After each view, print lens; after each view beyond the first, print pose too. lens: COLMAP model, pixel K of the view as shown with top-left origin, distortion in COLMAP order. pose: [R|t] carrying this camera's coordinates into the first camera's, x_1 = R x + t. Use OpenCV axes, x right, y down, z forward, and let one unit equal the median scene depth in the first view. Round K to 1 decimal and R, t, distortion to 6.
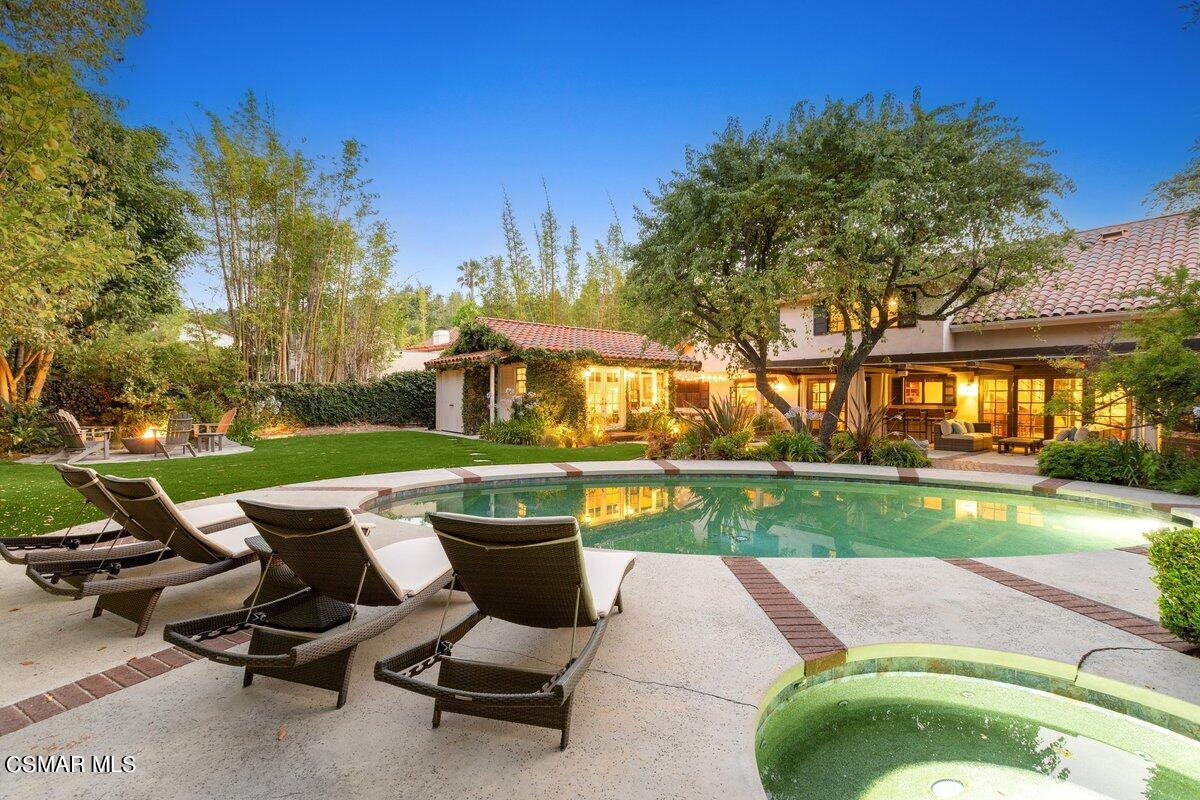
lens RADIAL K [[537.3, 0, 601.5], [0, 537.3, 397.8], [0, 0, 1]] dist [0.000833, -0.000459]
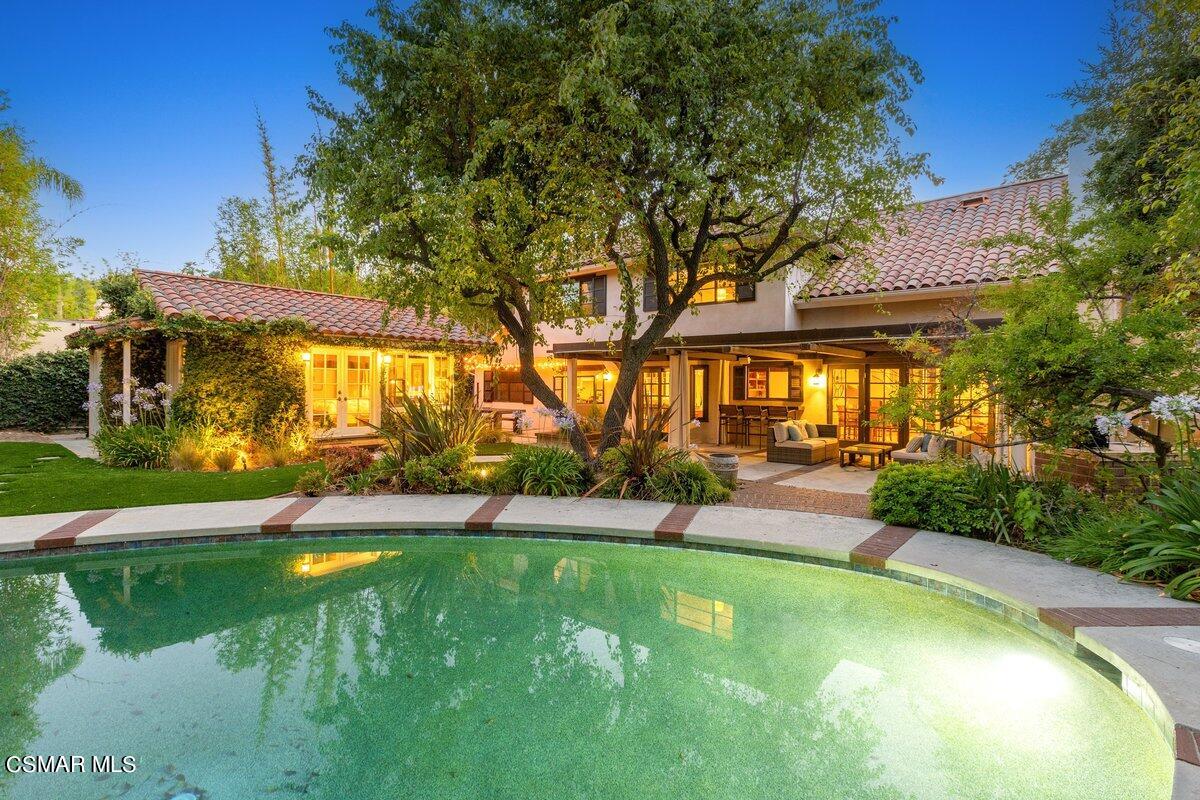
lens RADIAL K [[549.1, 0, 603.3], [0, 549.1, 382.3], [0, 0, 1]] dist [-0.002379, 0.000001]
pose [[0.986555, 0.003744, 0.163389, 0.258670], [-0.002314, 0.999957, -0.008941, -0.006487], [-0.163416, 0.008443, 0.986521, 0.269458]]
